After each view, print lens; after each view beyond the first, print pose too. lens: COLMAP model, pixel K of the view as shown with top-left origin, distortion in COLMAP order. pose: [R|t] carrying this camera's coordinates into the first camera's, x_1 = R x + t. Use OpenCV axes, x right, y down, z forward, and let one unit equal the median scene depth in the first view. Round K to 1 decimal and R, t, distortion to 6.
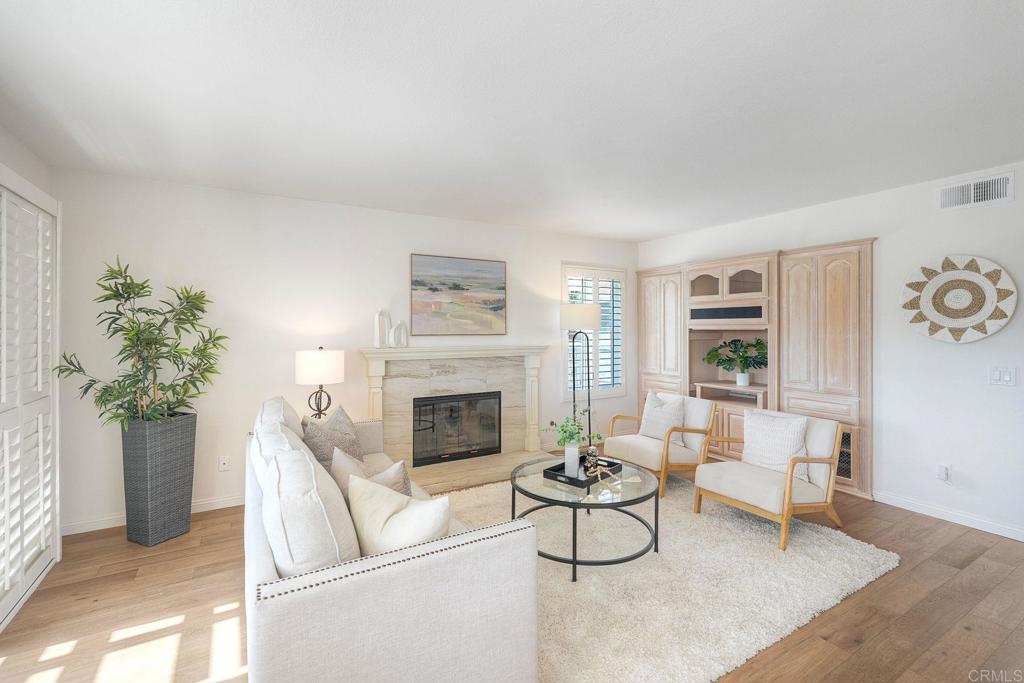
lens RADIAL K [[451.1, 0, 512.2], [0, 451.1, 334.0], [0, 0, 1]] dist [-0.002313, -0.000453]
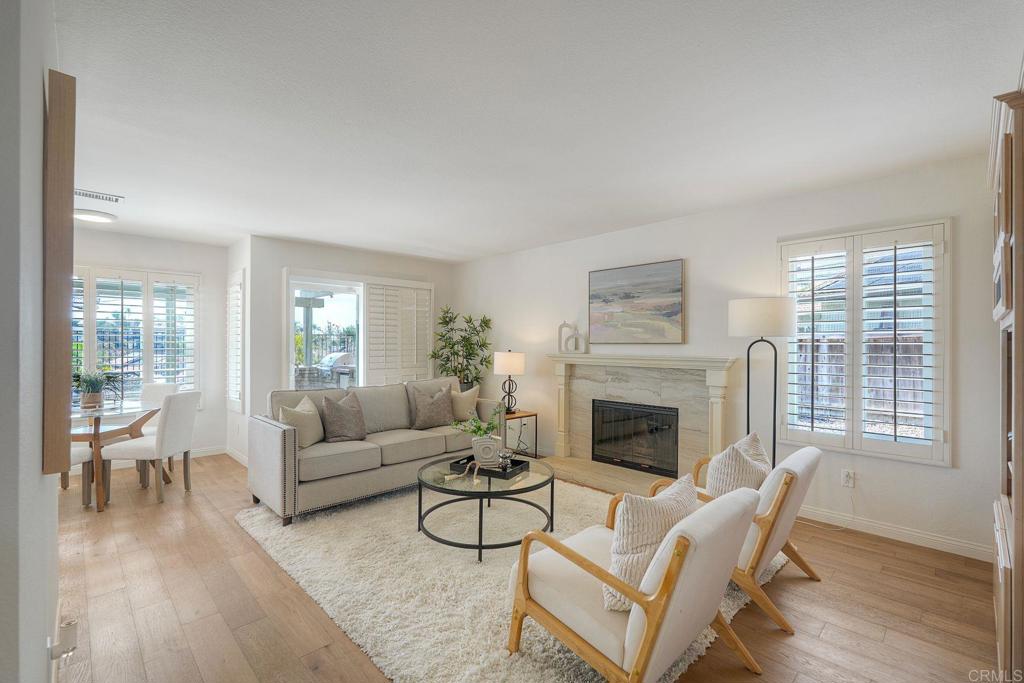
lens RADIAL K [[457.7, 0, 517.6], [0, 457.7, 341.3], [0, 0, 1]] dist [0.005943, 0.000123]
pose [[0.233274, 0.000398, -0.972411, 0.822222], [-0.007901, 0.999968, -0.001486, 0.000864], [0.972379, 0.008029, 0.233269, 0.528883]]
